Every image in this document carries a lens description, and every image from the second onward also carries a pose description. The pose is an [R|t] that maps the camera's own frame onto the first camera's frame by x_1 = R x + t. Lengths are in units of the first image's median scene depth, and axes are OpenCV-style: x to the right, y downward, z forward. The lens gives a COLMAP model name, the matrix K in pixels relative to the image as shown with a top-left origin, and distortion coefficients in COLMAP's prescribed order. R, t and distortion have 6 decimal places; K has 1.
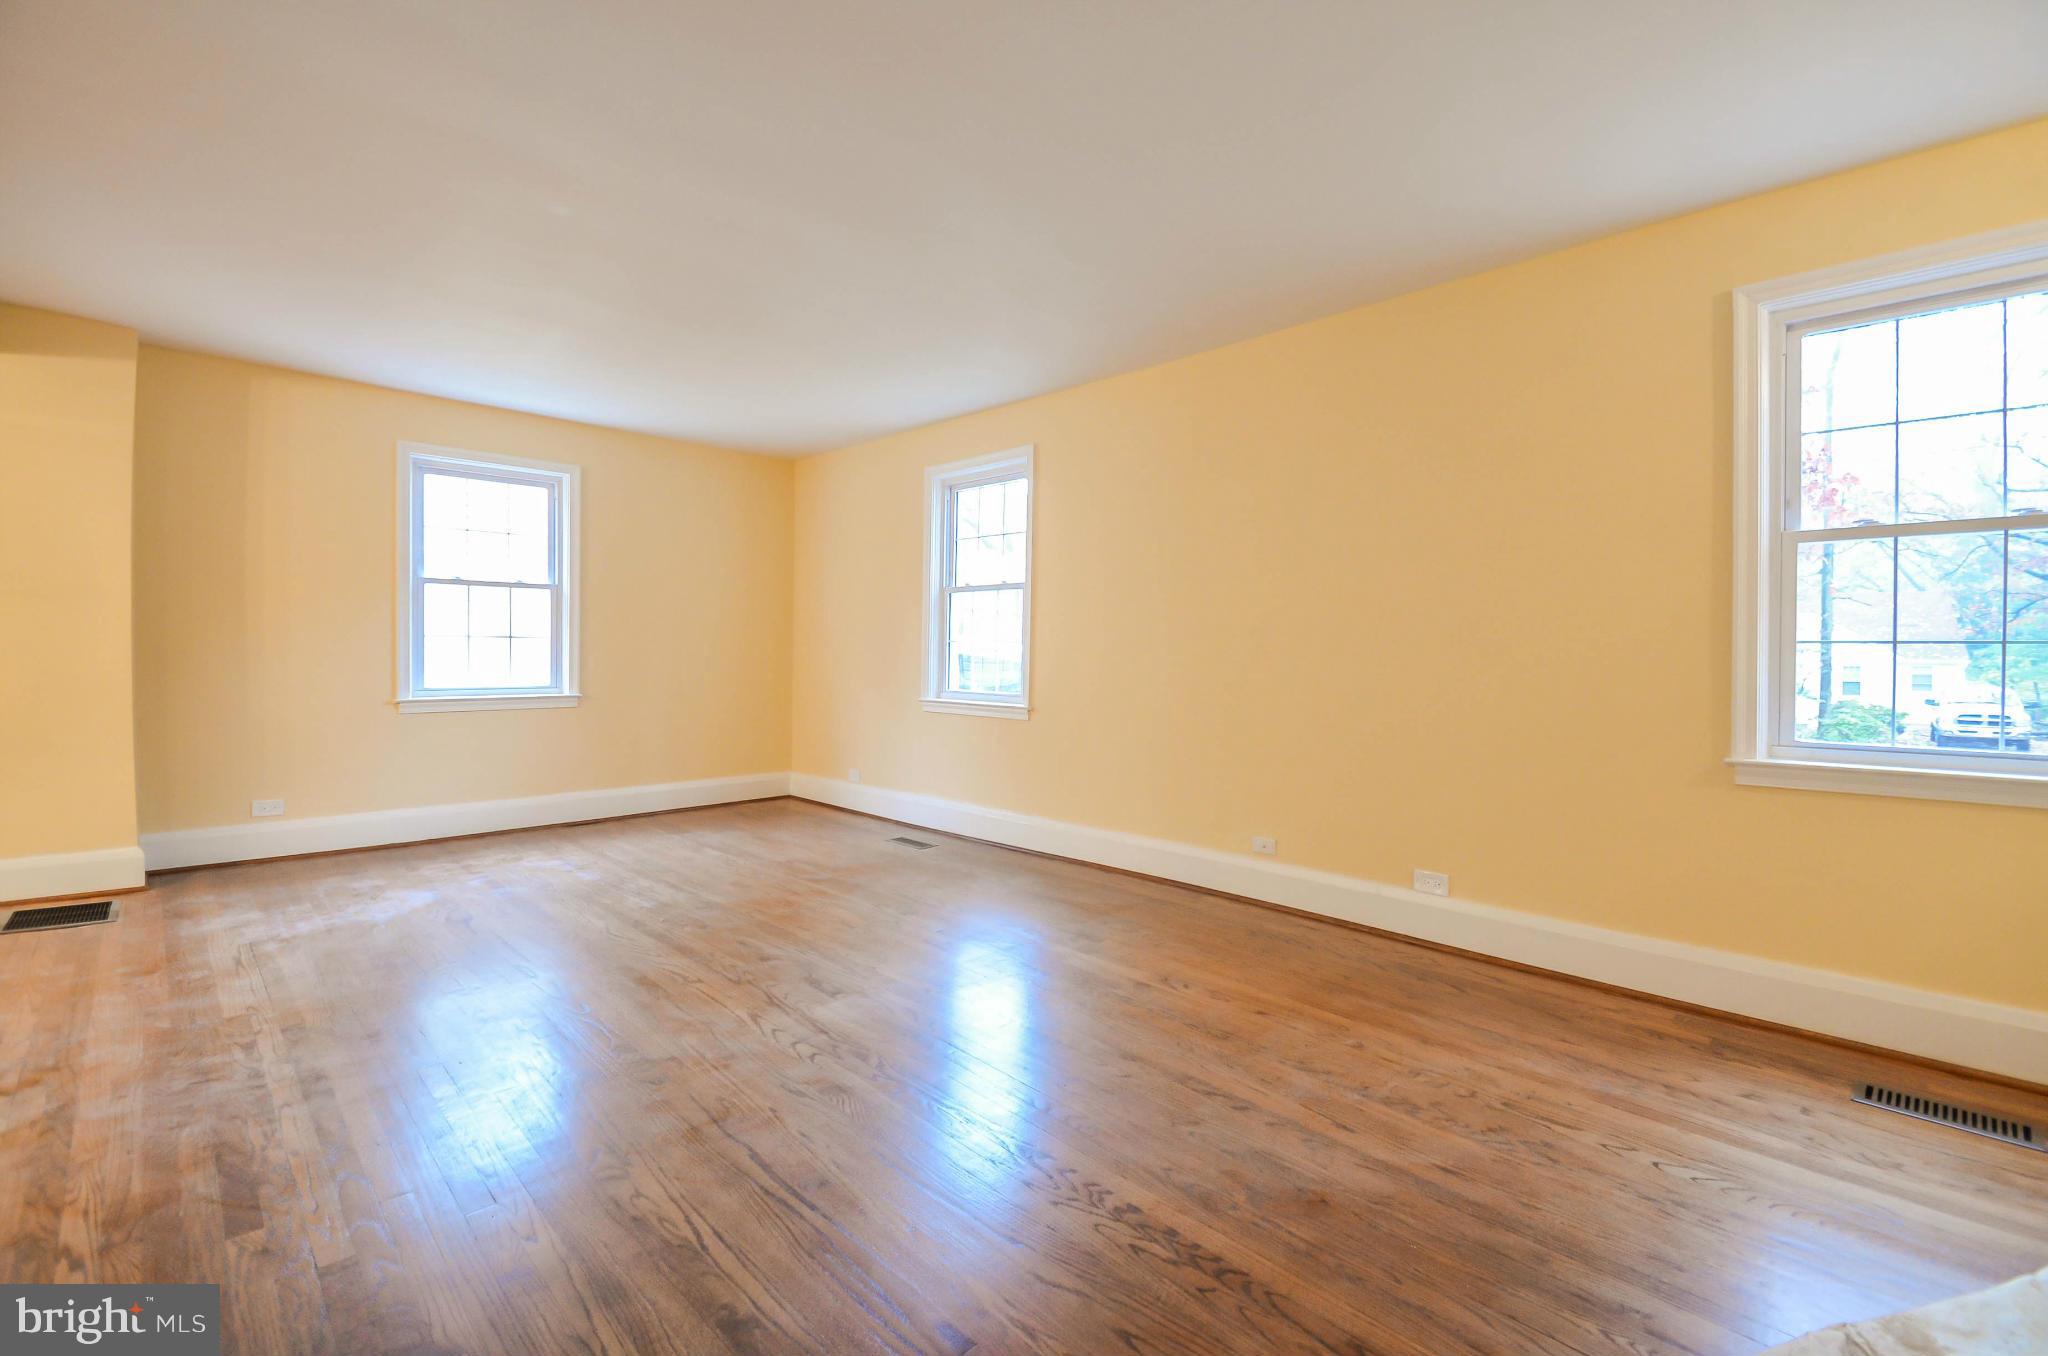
lens RADIAL K [[889.8, 0, 1023.0], [0, 889.8, 659.3], [0, 0, 1]] dist [0.020011, -0.018048]
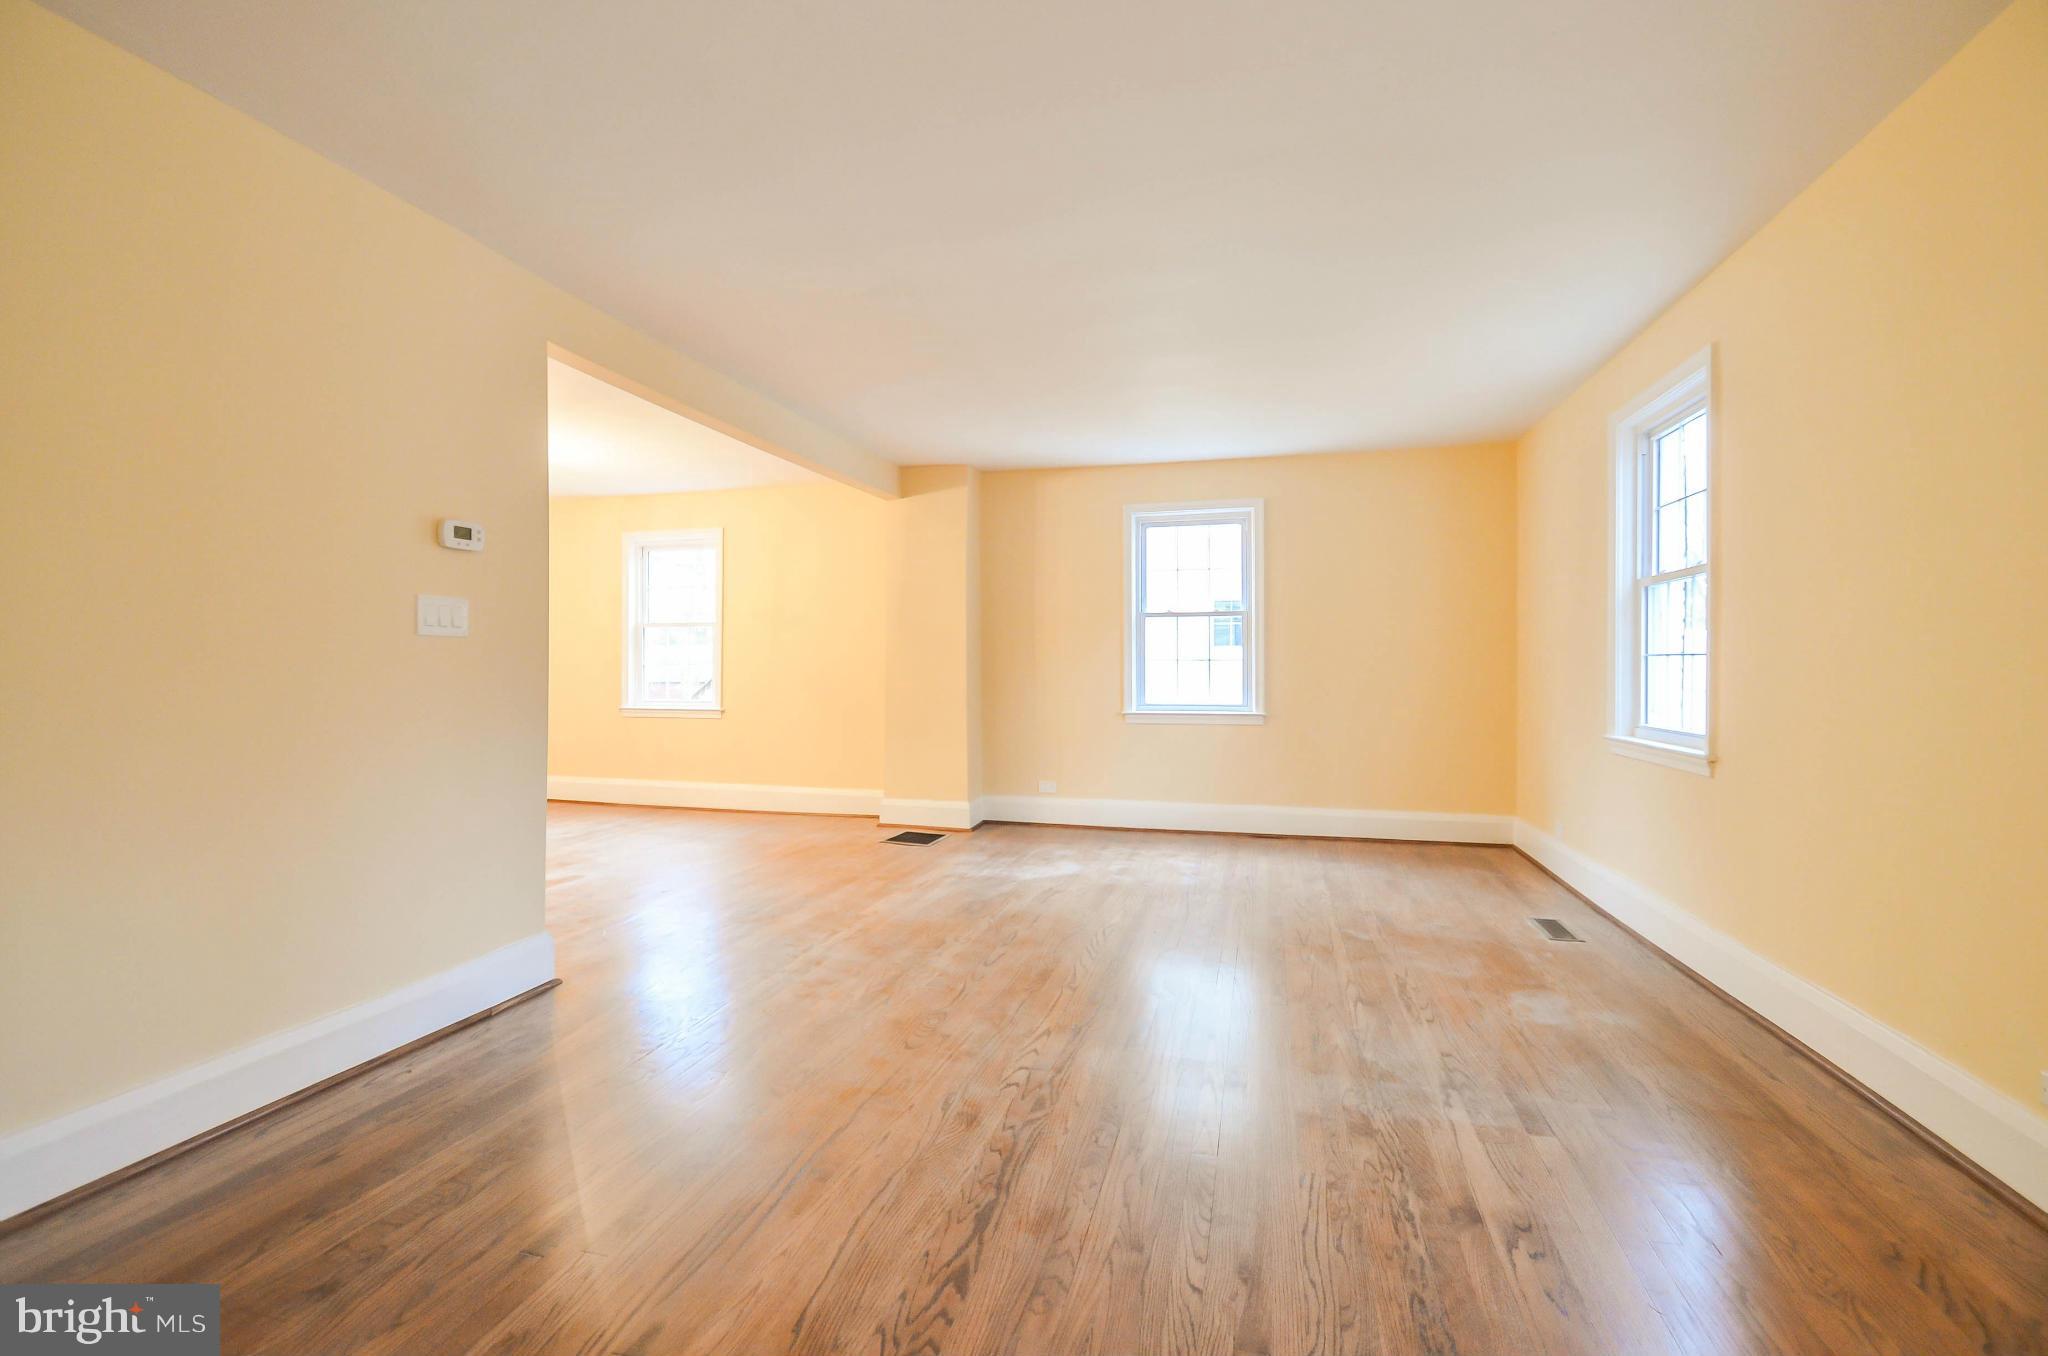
lens RADIAL K [[889.8, 0, 1023.0], [0, 889.8, 659.3], [0, 0, 1]] dist [0.020011, -0.018048]
pose [[0.501831, -0.019429, -0.864747, 0.311949], [-0.002324, 0.999714, -0.023810, 0.001269], [0.864963, 0.013958, 0.501642, 0.256916]]
